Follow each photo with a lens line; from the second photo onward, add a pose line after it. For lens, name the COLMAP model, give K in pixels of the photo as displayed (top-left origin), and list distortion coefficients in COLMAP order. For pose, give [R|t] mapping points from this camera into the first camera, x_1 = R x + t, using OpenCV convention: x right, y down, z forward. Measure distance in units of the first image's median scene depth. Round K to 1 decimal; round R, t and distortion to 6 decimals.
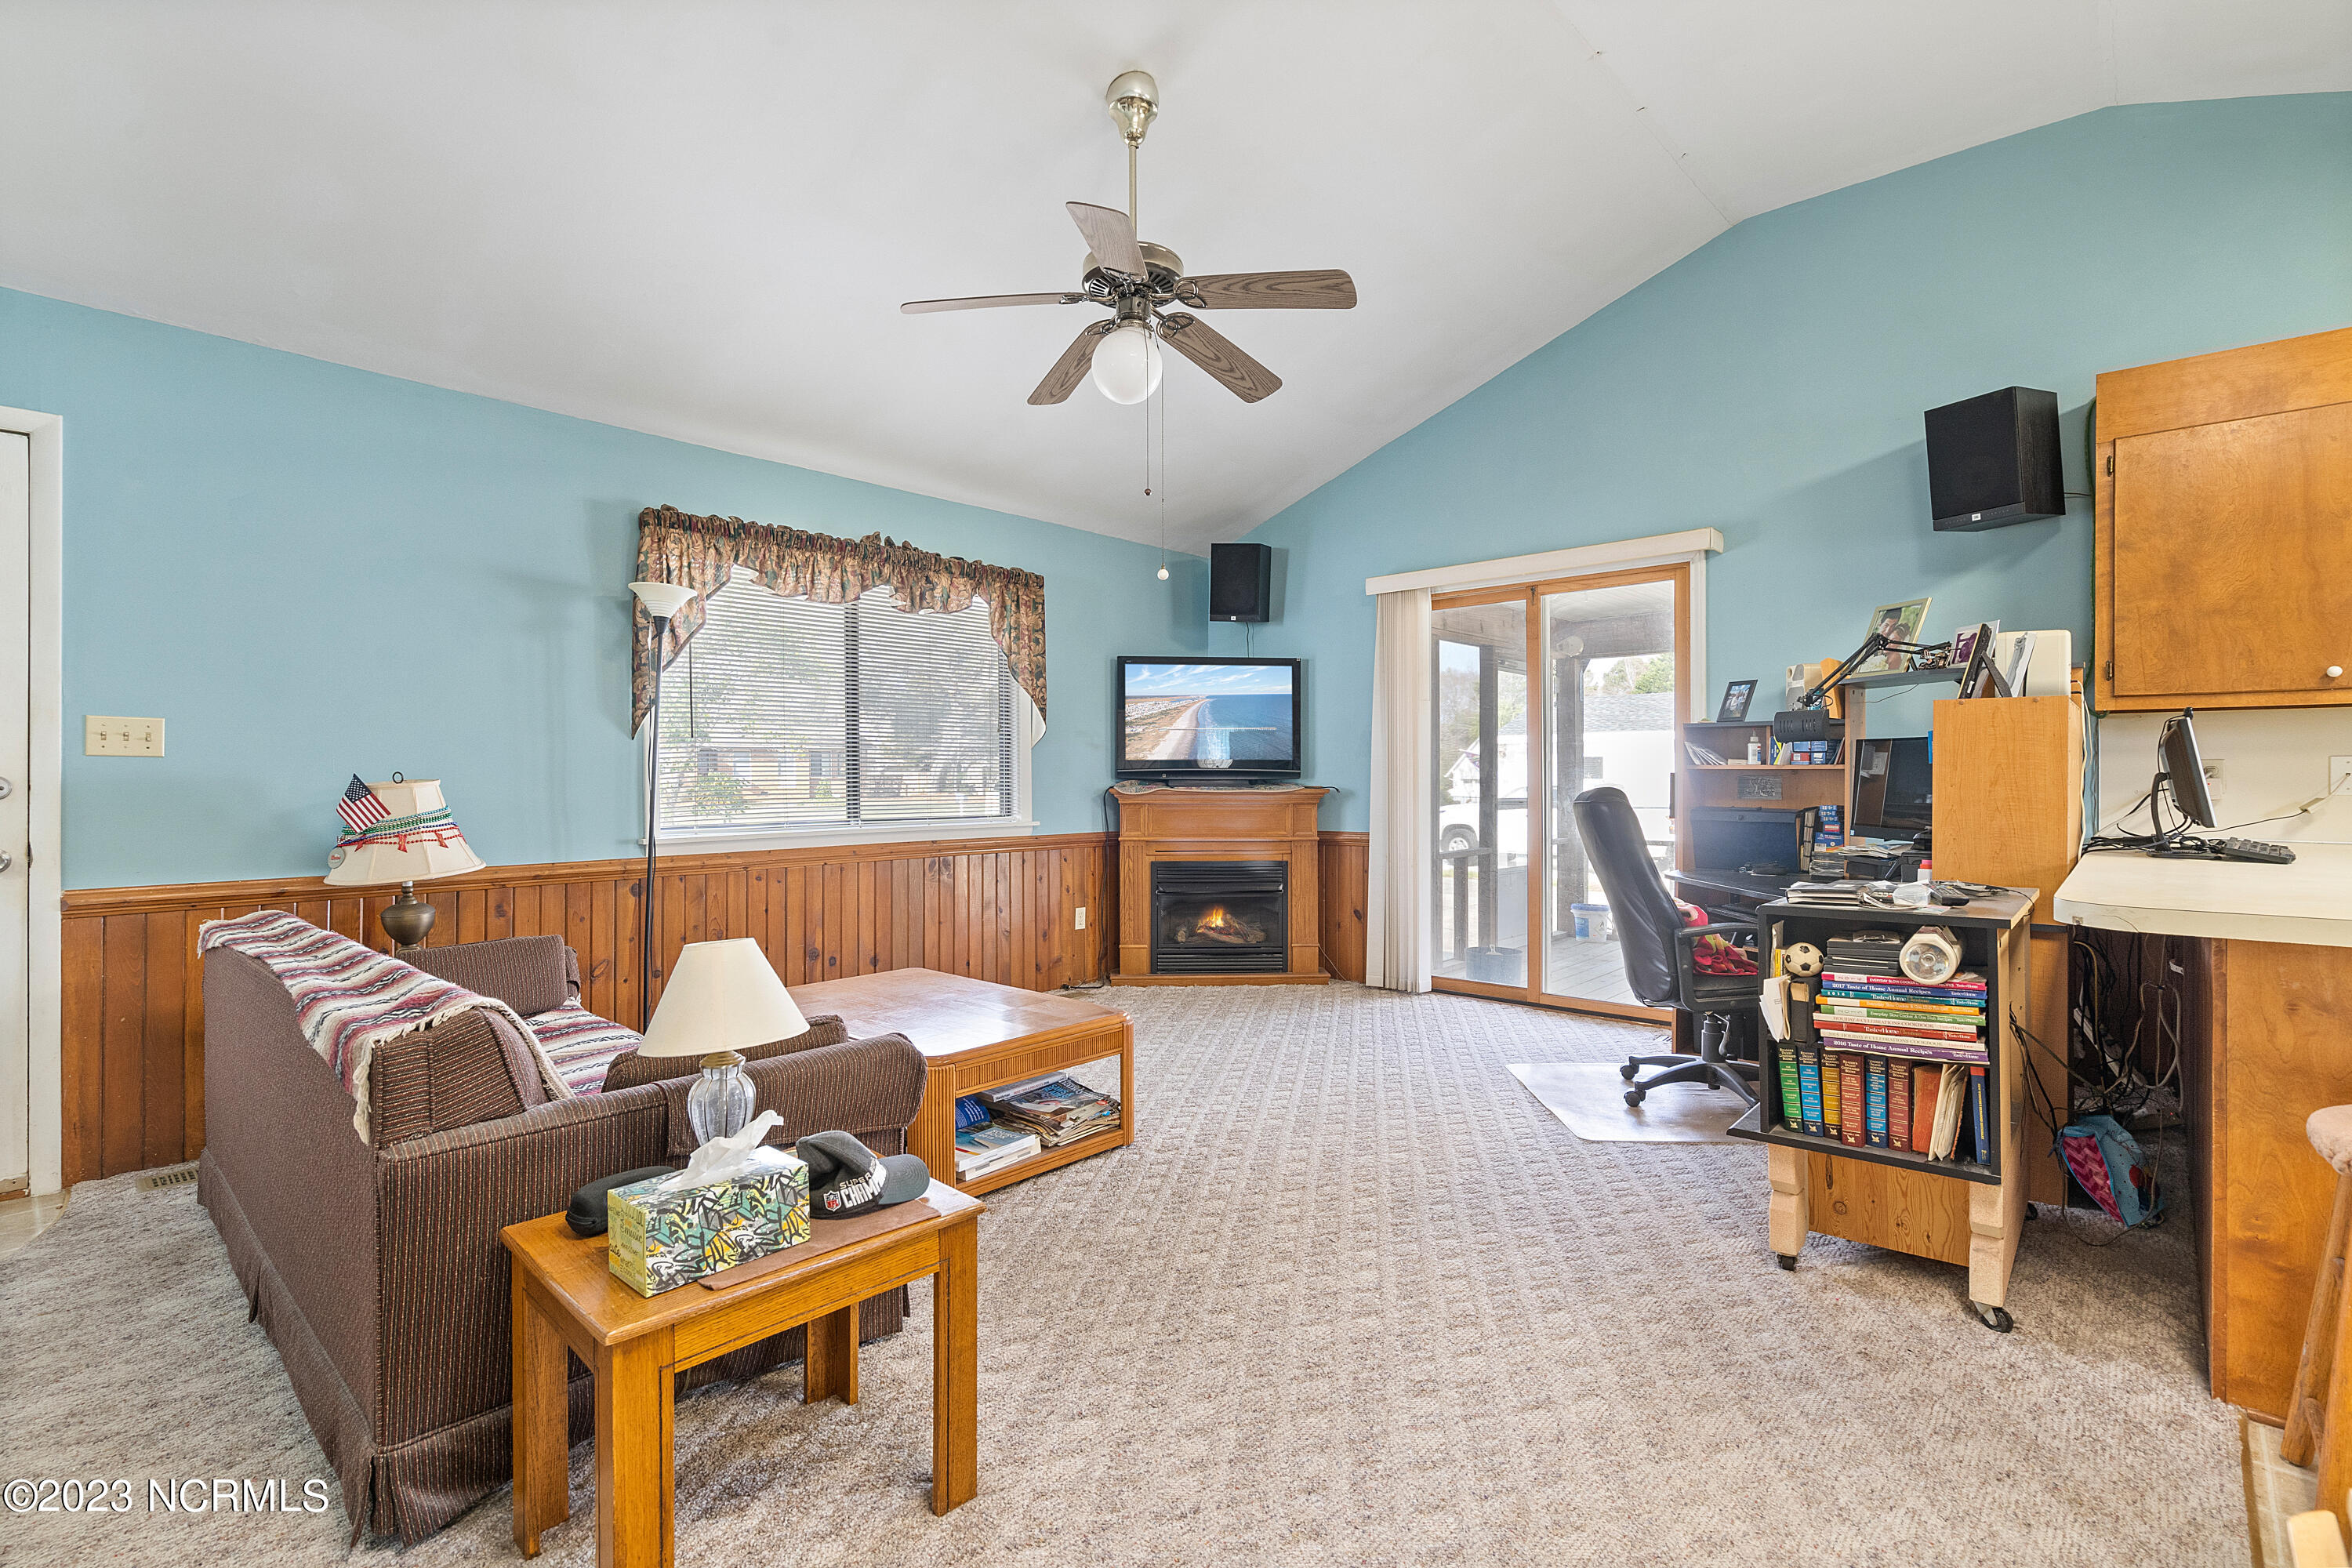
lens RADIAL K [[1092.2, 0, 1180.6], [0, 1092.2, 803.5], [0, 0, 1]] dist [-0.001437, -0.000020]
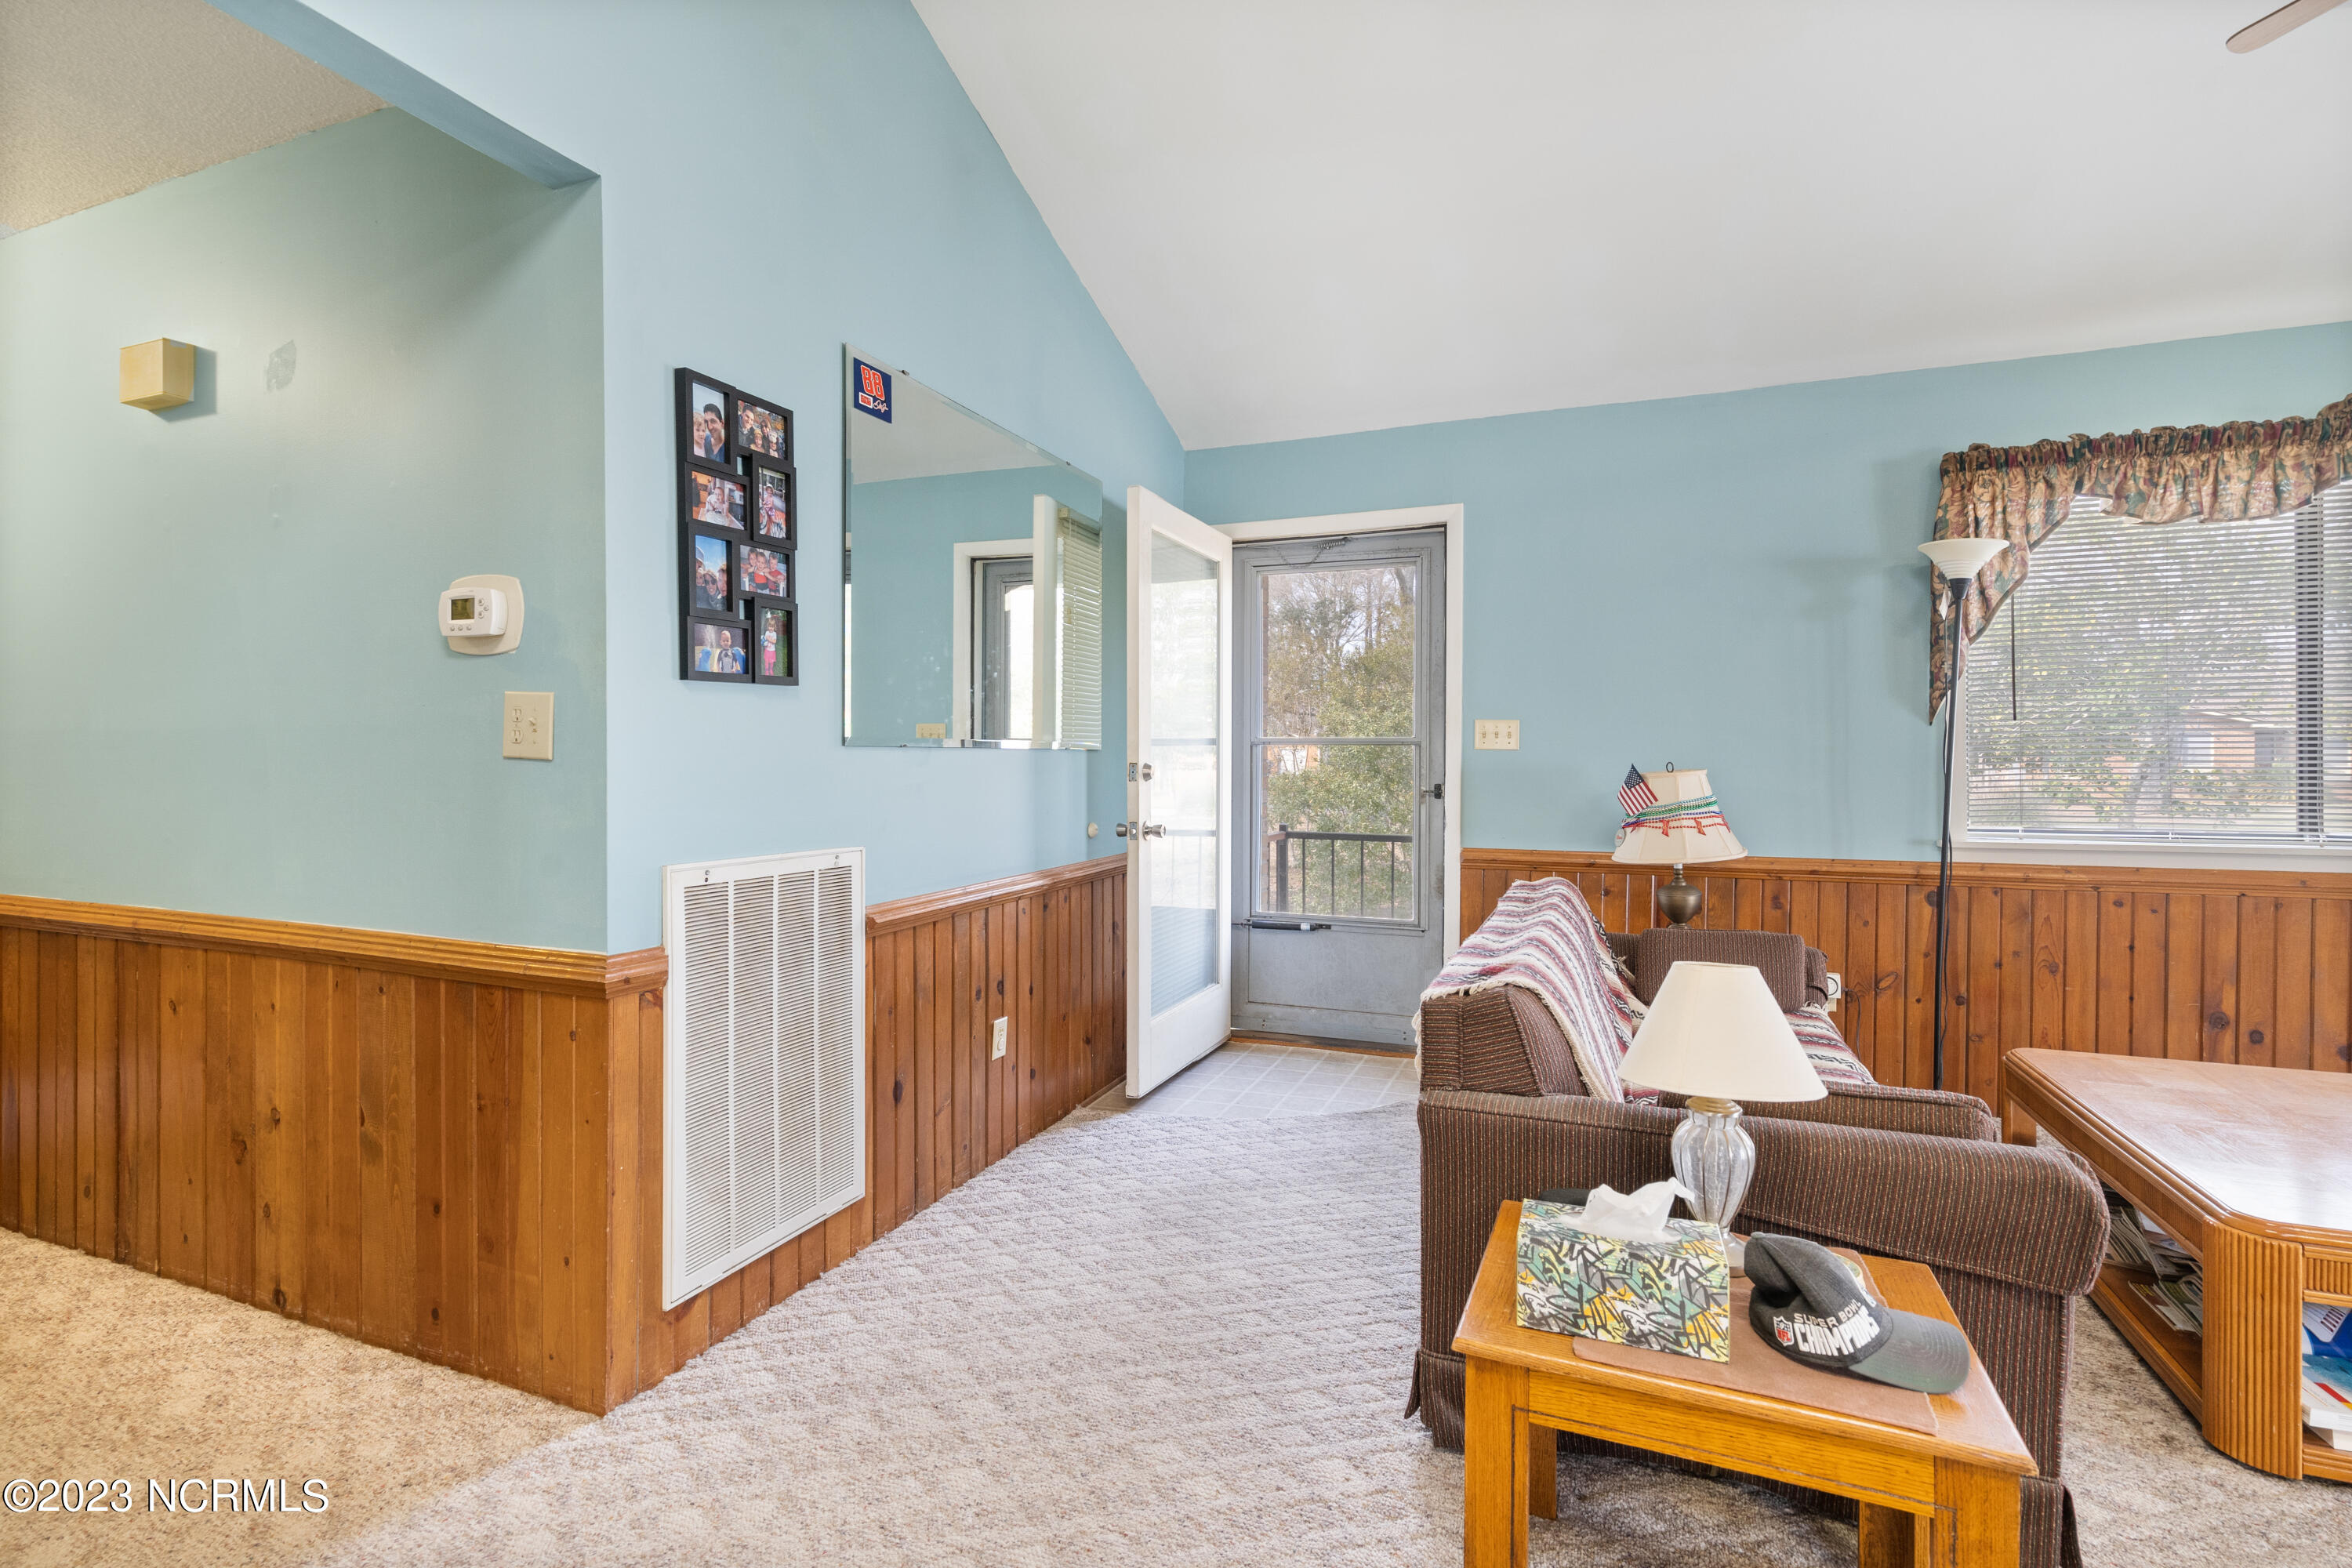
lens RADIAL K [[1078.5, 0, 1176.0], [0, 1078.5, 784.0], [0, 0, 1]] dist [0.000971, 0.000254]
pose [[0.348507, 0.021033, -0.937070, 0.100935], [-0.028211, 0.999531, 0.011943, -0.005456], [0.936882, 0.022274, 0.348936, 0.148878]]
